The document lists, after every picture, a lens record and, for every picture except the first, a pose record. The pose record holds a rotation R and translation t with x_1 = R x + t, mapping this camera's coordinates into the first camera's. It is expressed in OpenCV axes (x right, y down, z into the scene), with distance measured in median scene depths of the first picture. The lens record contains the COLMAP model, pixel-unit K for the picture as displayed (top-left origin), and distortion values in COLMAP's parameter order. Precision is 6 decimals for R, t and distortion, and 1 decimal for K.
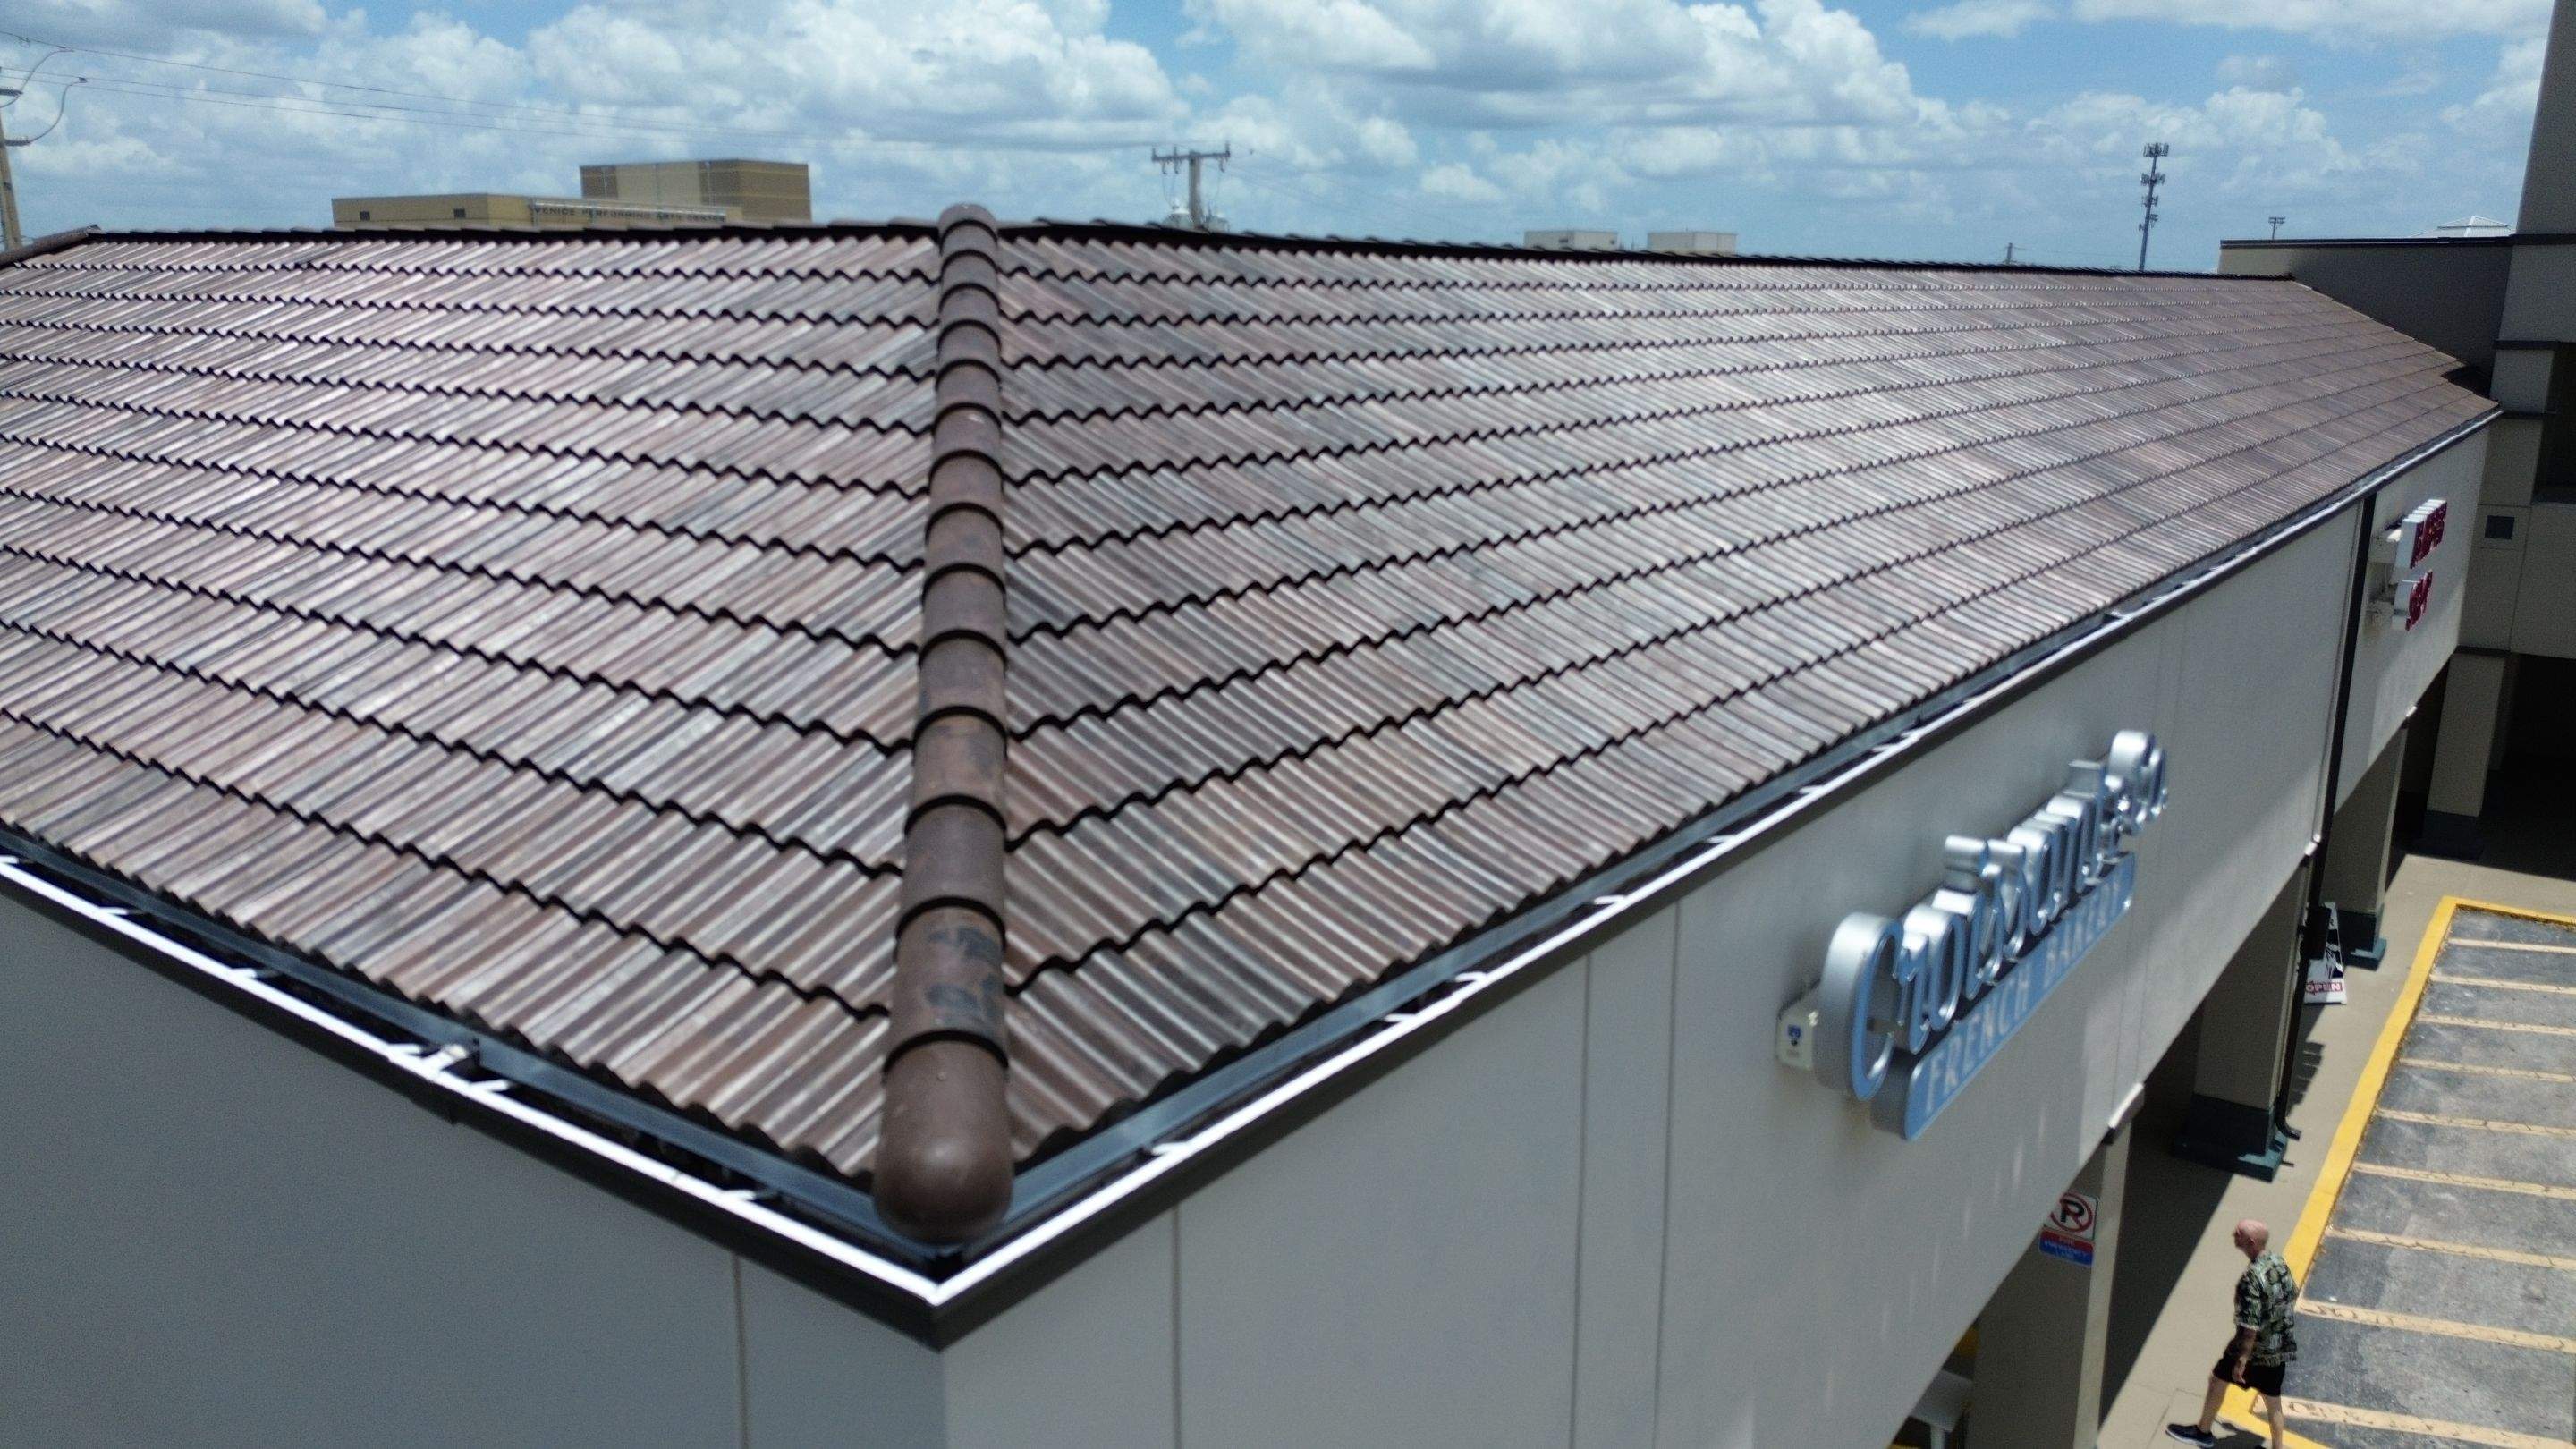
lens RADIAL K [[1792.6, 0, 1288.0], [0, 1792.6, 724.5], [0, 0, 1]] dist [0.052515, -0.034234]
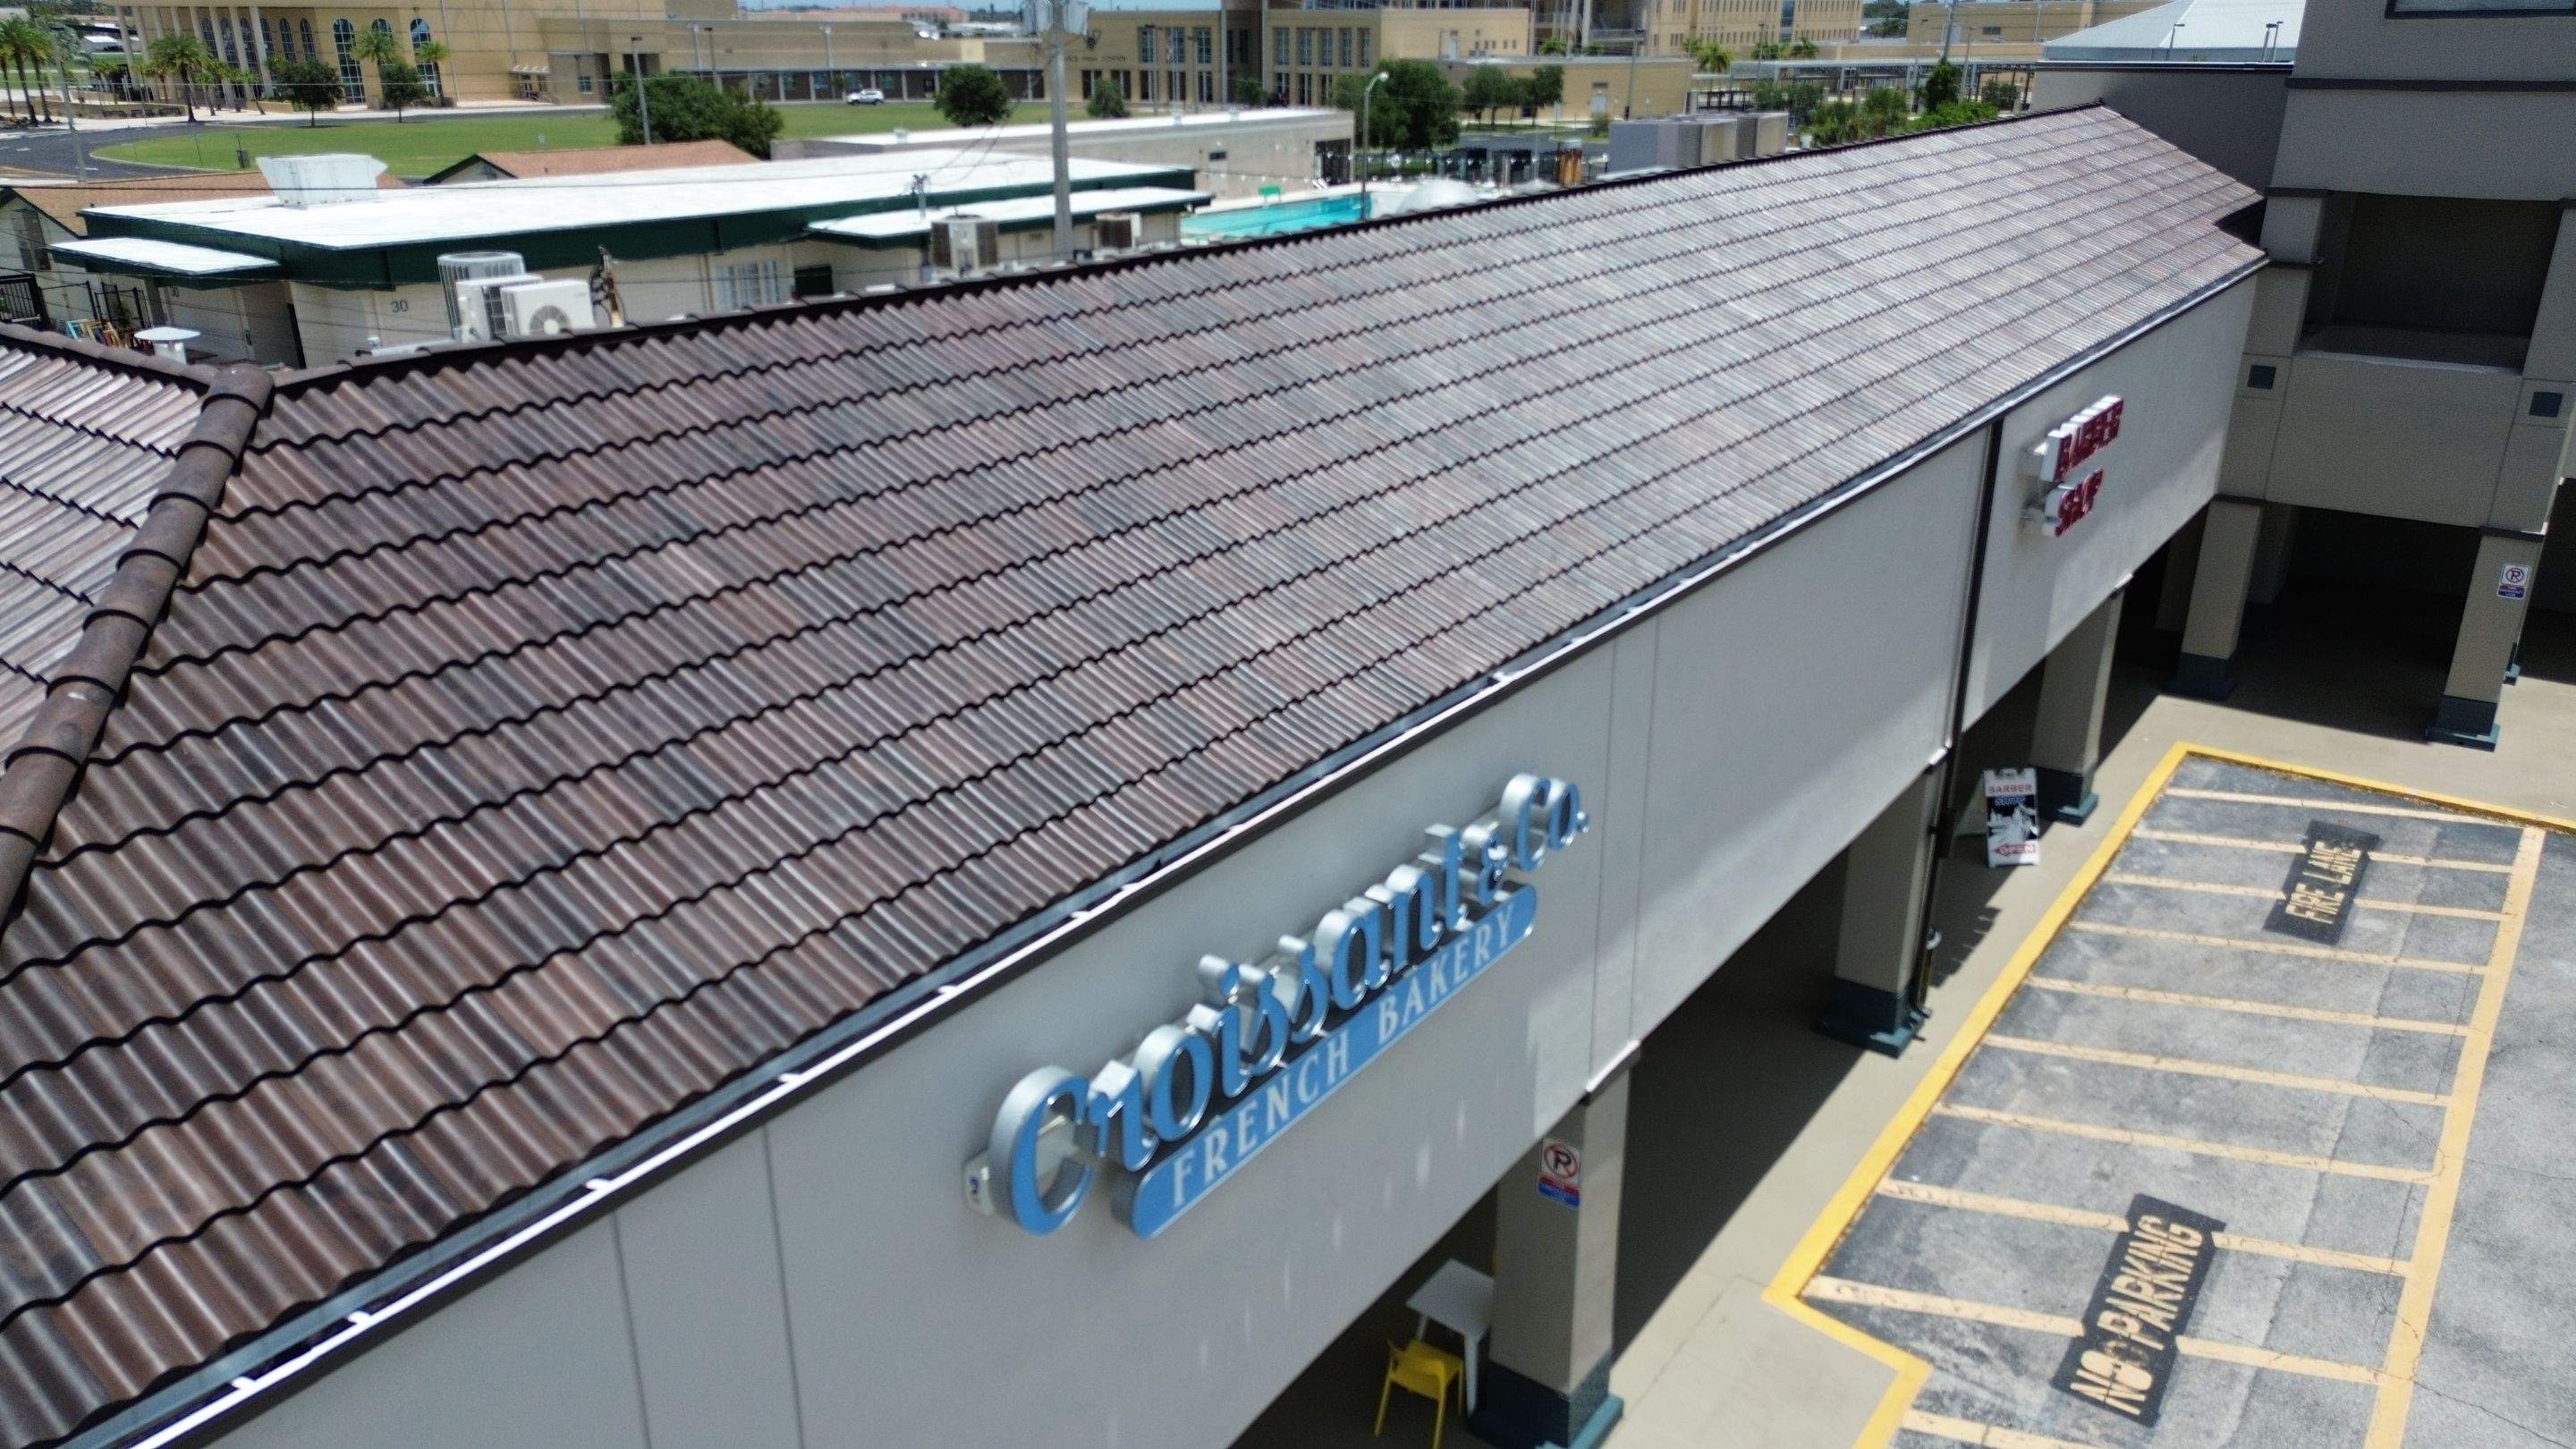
lens RADIAL K [[1802.9, 0, 1284.2], [0, 1802.9, 727.2], [0, 0, 1]] dist [0.087829, -0.088844]
pose [[0.999804, -0.005429, 0.019064, 0.155198], [0.002652, 0.989753, 0.142768, -0.091004], [-0.019644, -0.142690, 0.989573, -0.023201]]
